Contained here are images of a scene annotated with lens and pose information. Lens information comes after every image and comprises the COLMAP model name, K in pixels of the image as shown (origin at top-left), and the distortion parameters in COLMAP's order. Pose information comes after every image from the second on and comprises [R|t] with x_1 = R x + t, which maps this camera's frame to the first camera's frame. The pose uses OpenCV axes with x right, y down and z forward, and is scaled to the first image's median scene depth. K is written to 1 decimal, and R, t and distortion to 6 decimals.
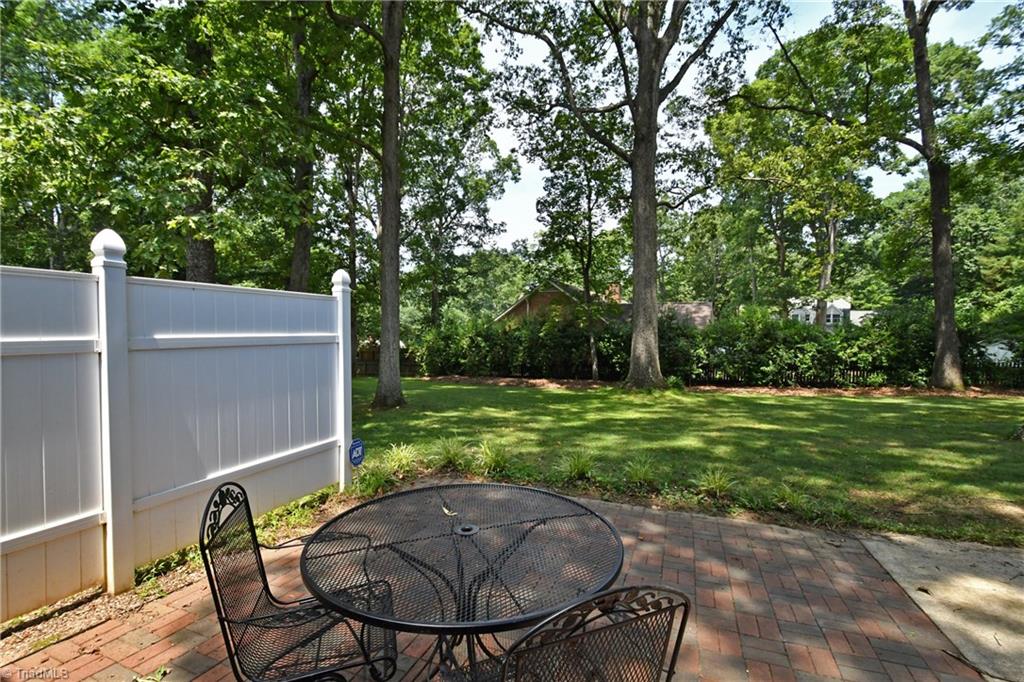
lens RADIAL K [[459.8, 0, 508.9], [0, 459.8, 331.2], [0, 0, 1]] dist [0.032268, -0.038408]
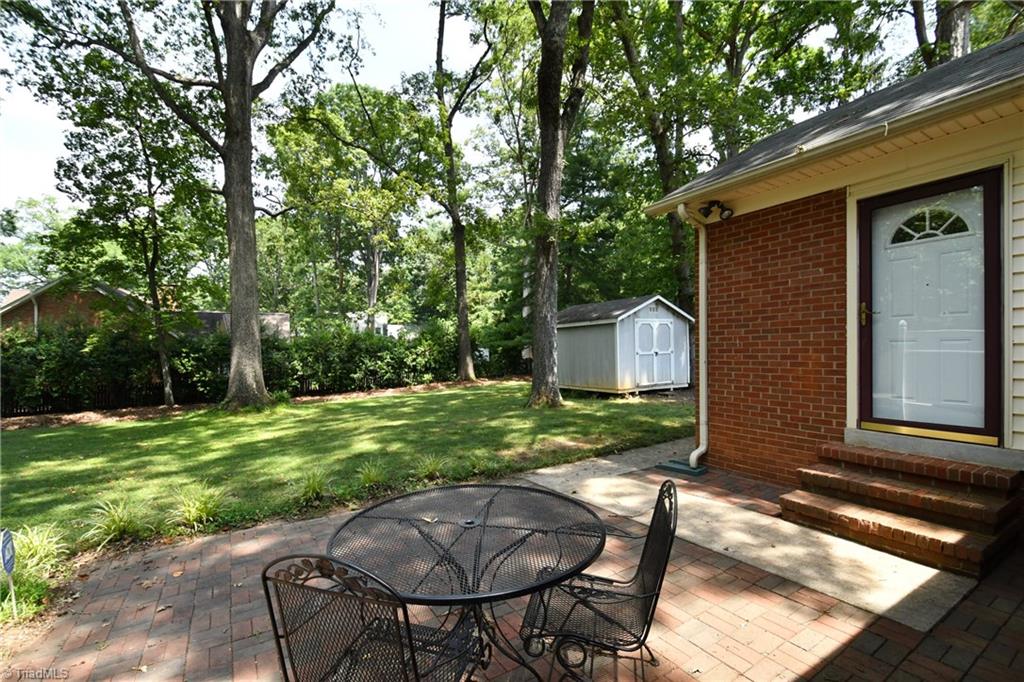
lens RADIAL K [[461.2, 0, 508.7], [0, 461.2, 345.2], [0, 0, 1]] dist [-0.000001, 0.000371]
pose [[0.579983, -0.017465, 0.814441, -0.127502], [0.010886, 0.999847, 0.013690, -0.004540], [-0.814556, 0.000926, 0.580085, 0.033064]]
